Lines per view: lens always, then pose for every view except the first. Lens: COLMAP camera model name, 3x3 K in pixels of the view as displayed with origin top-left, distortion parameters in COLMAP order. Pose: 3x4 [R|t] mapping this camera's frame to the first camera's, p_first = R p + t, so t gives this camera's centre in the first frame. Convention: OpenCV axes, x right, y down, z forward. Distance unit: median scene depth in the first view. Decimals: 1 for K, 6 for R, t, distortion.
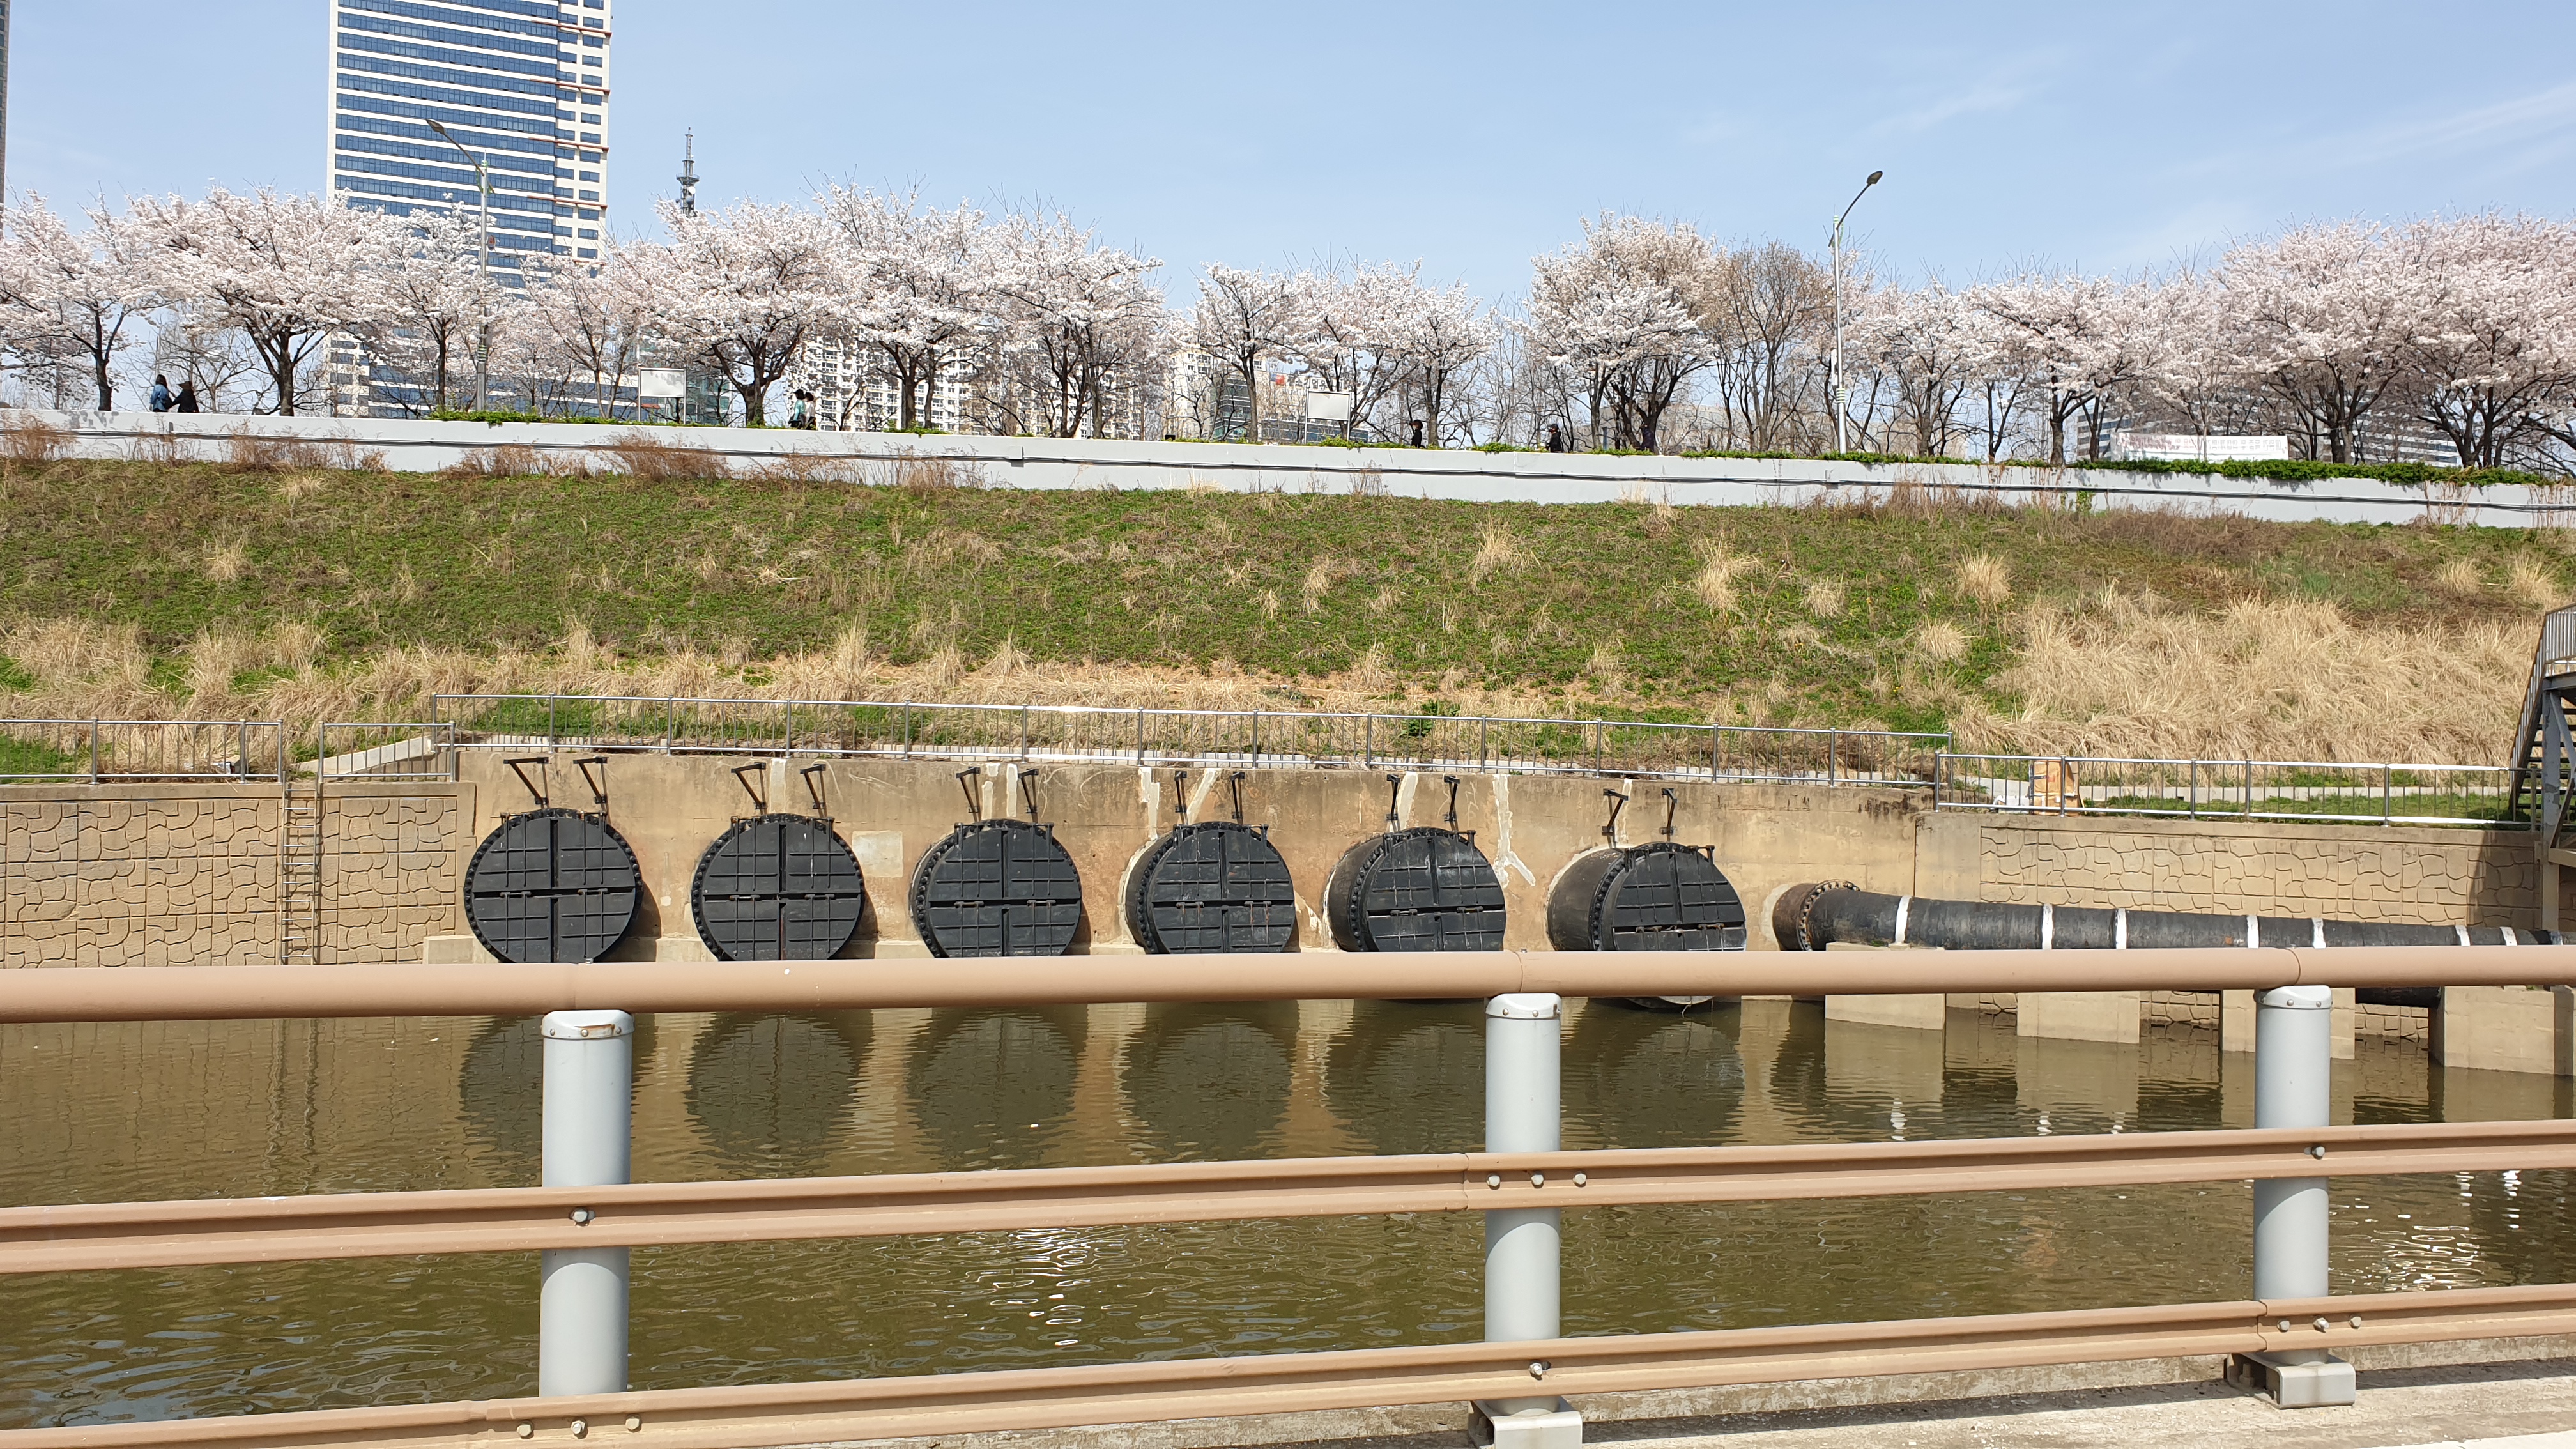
lens RADIAL K [[1847.4, 0, 1288.0], [0, 1847.4, 724.5], [0, 0, 1]] dist [0.157839, -0.279640]
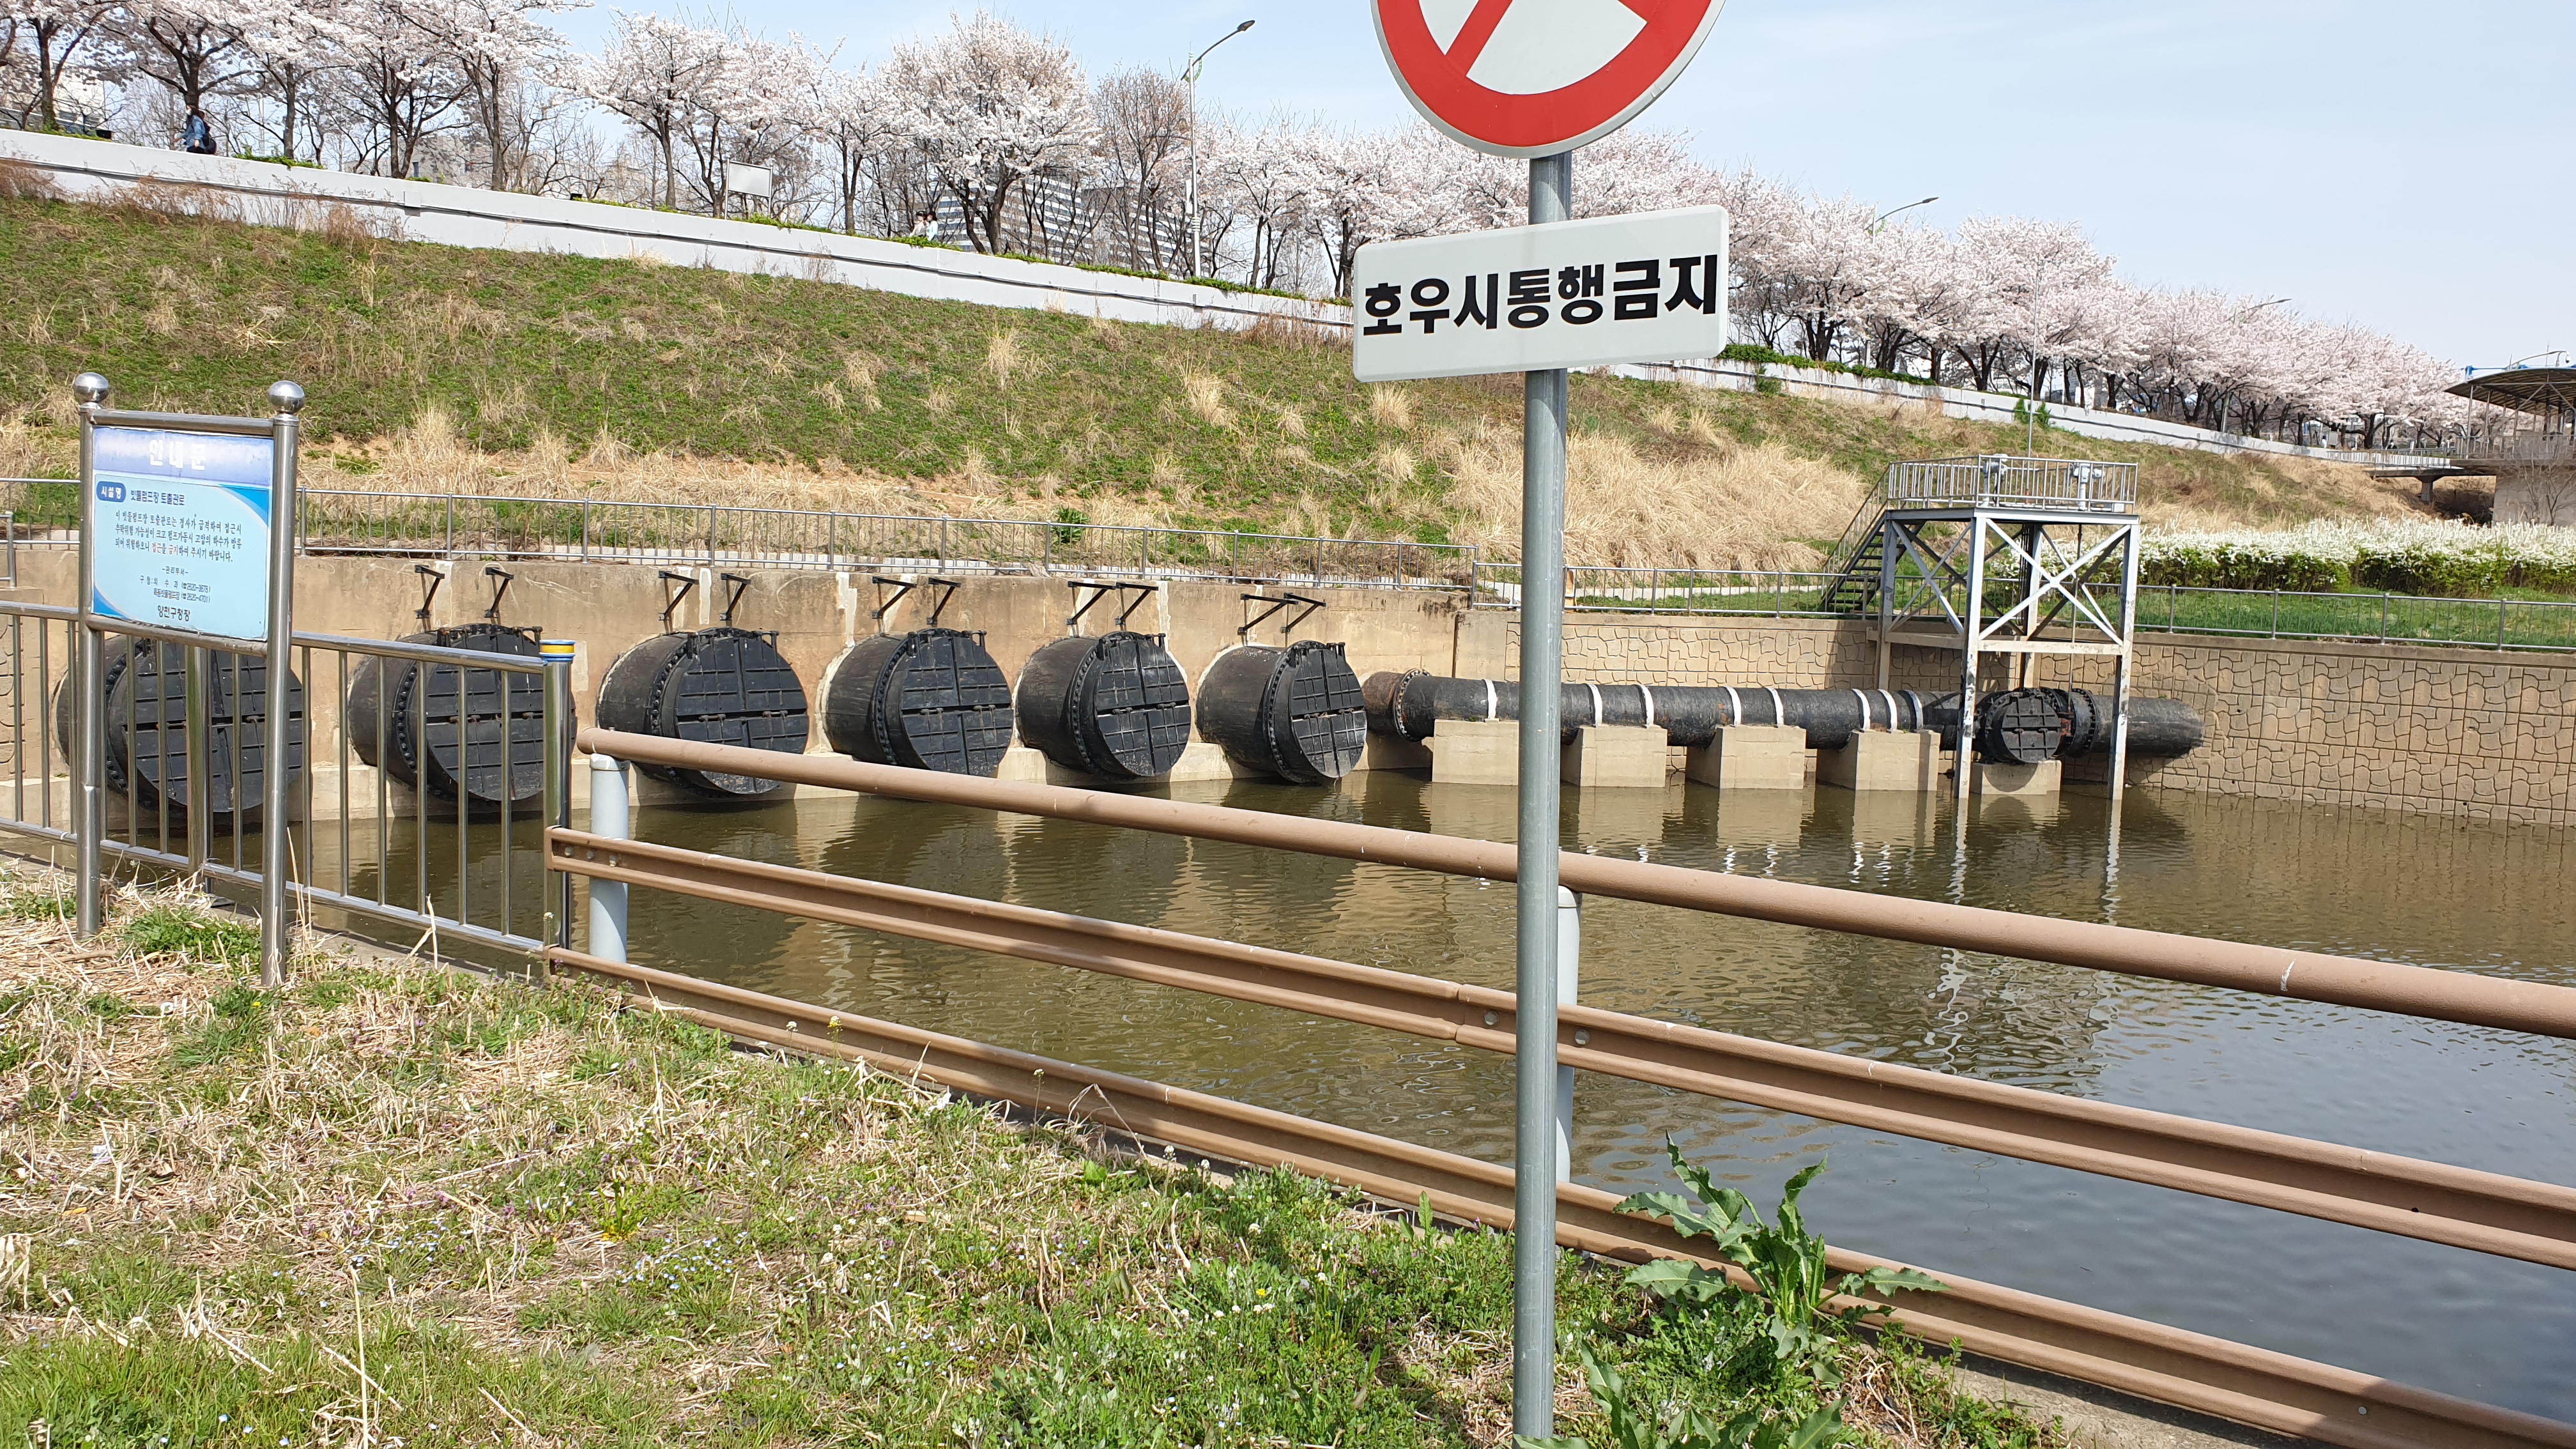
lens RADIAL K [[1847.4, 0, 1288.0], [0, 1847.4, 724.5], [0, 0, 1]] dist [0.157839, -0.279640]
pose [[0.855311, -0.040674, 0.516516, -0.386813], [-0.019648, 0.993650, 0.110783, -0.010877], [-0.517743, -0.104903, 0.849081, 0.032515]]
